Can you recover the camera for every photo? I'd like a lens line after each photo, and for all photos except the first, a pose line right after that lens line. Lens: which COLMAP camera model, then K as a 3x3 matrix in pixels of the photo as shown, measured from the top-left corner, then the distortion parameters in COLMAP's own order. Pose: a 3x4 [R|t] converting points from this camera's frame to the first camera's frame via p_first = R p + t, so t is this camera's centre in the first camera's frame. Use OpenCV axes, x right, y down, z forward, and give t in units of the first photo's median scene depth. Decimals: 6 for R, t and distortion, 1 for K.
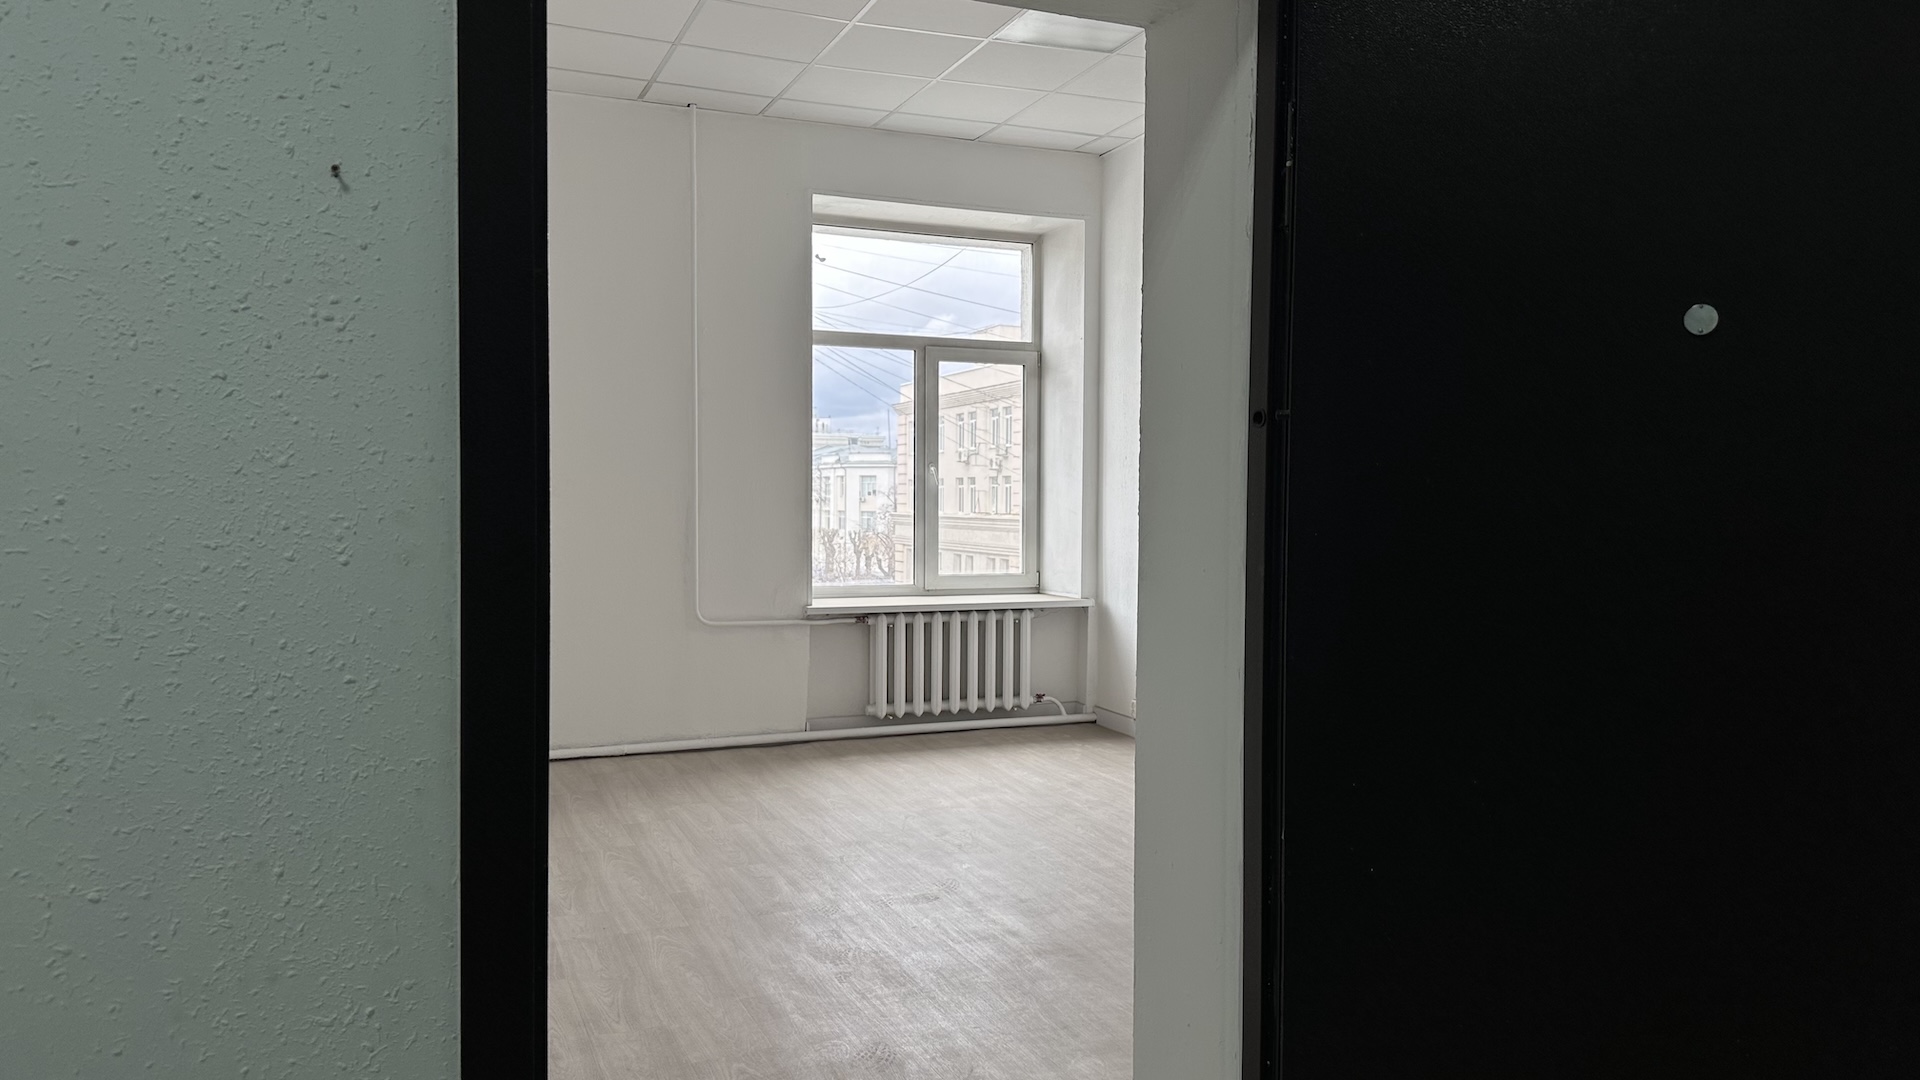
lens RADIAL K [[1424.1, 0, 986.4], [0, 1424.1, 566.8], [0, 0, 1]] dist [0.117234, -0.041918]
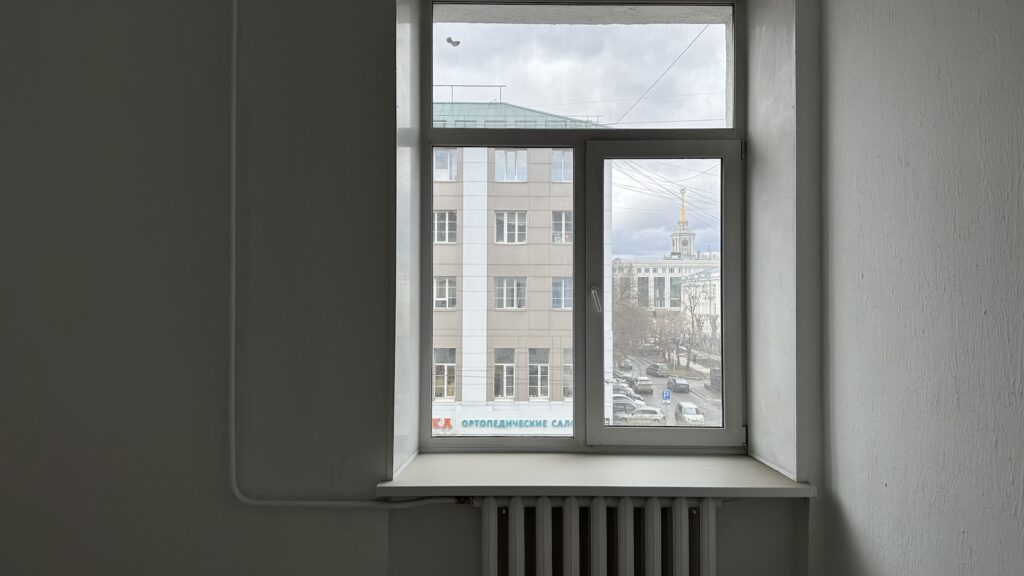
lens RADIAL K [[759.5, 0, 507.0], [0, 759.5, 285.9], [0, 0, 1]] dist [0.117234, -0.041918]
pose [[0.925489, -0.011447, -0.378601, 0.085086], [-0.011390, 0.998250, -0.058023, -0.051427], [0.378602, 0.058012, 0.923740, 0.640968]]
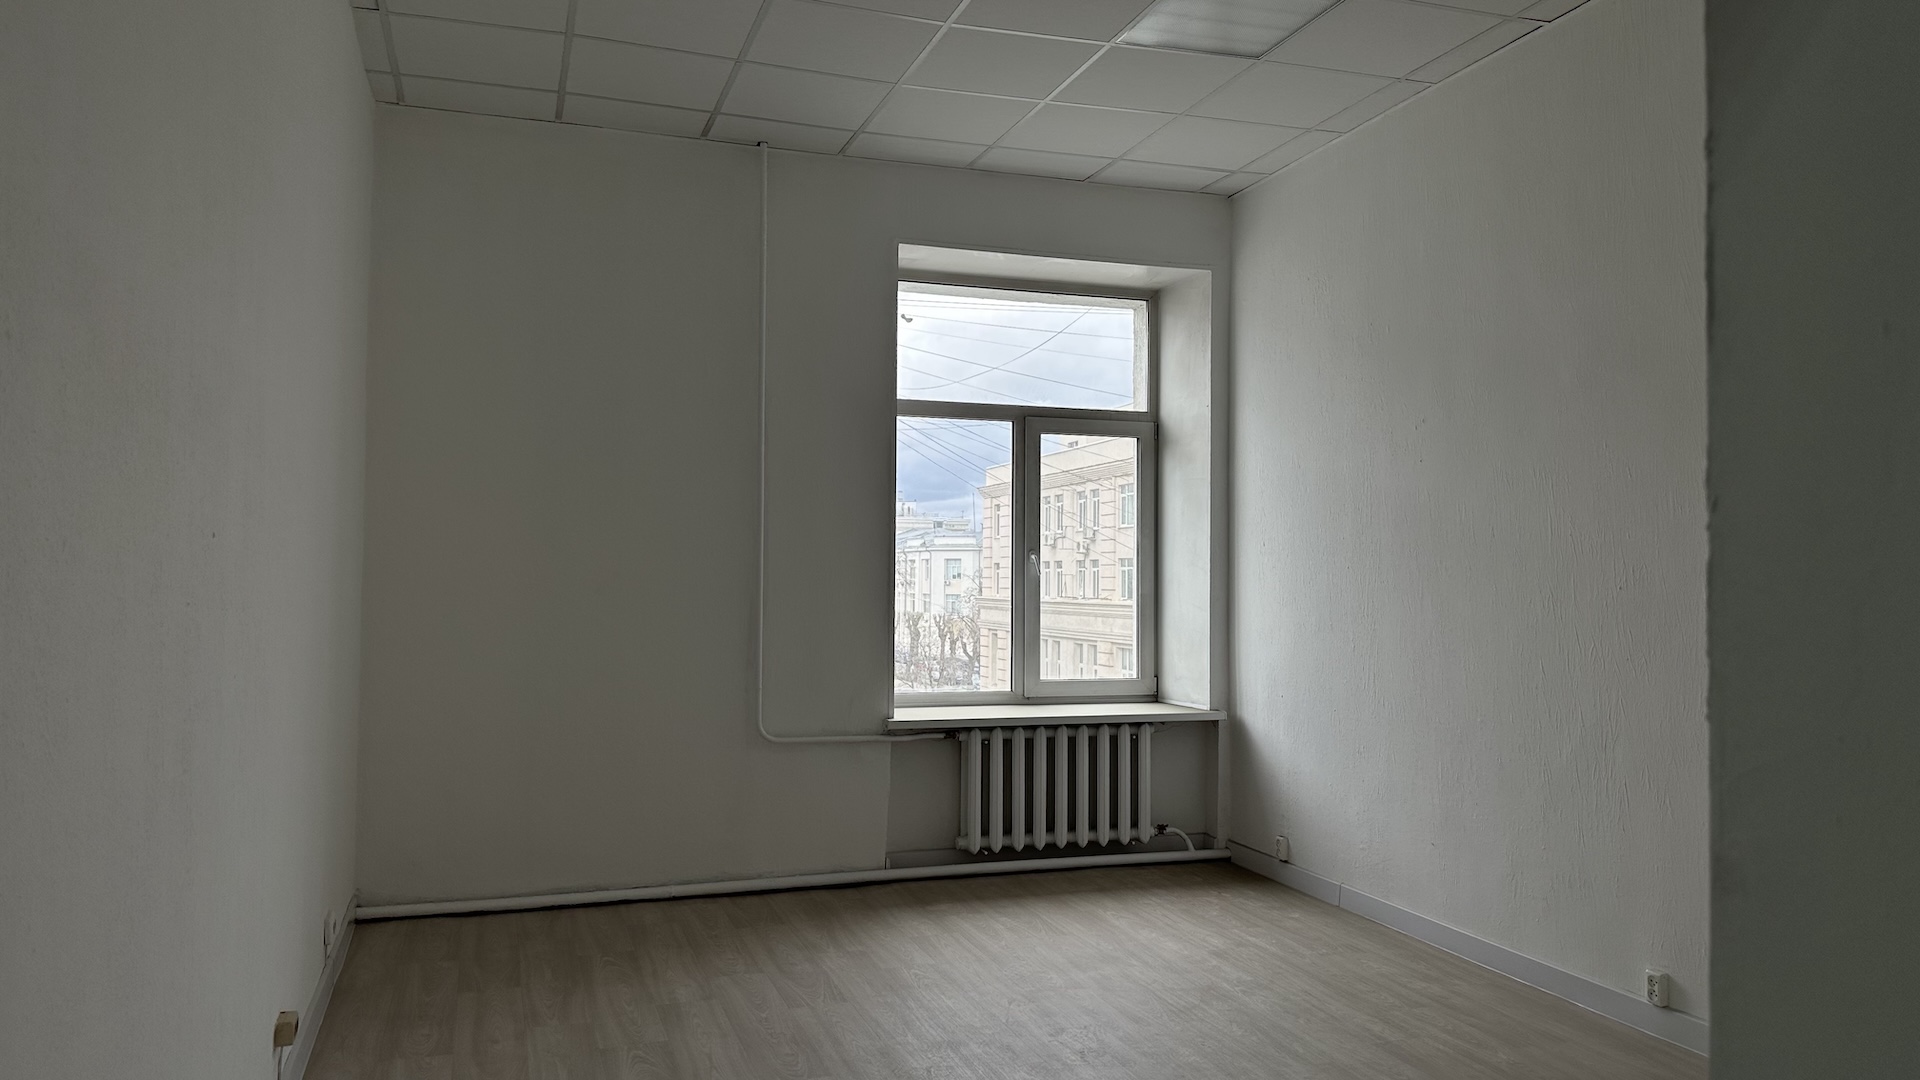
lens RADIAL K [[1424.1, 0, 962.7], [0, 1424.1, 556.2], [0, 0, 1]] dist [0.117234, -0.041918]
pose [[0.997136, -0.001672, -0.075616, -0.016535], [-0.003284, 0.997856, -0.065369, -0.013704], [0.075563, 0.065431, 0.994992, 0.148214]]
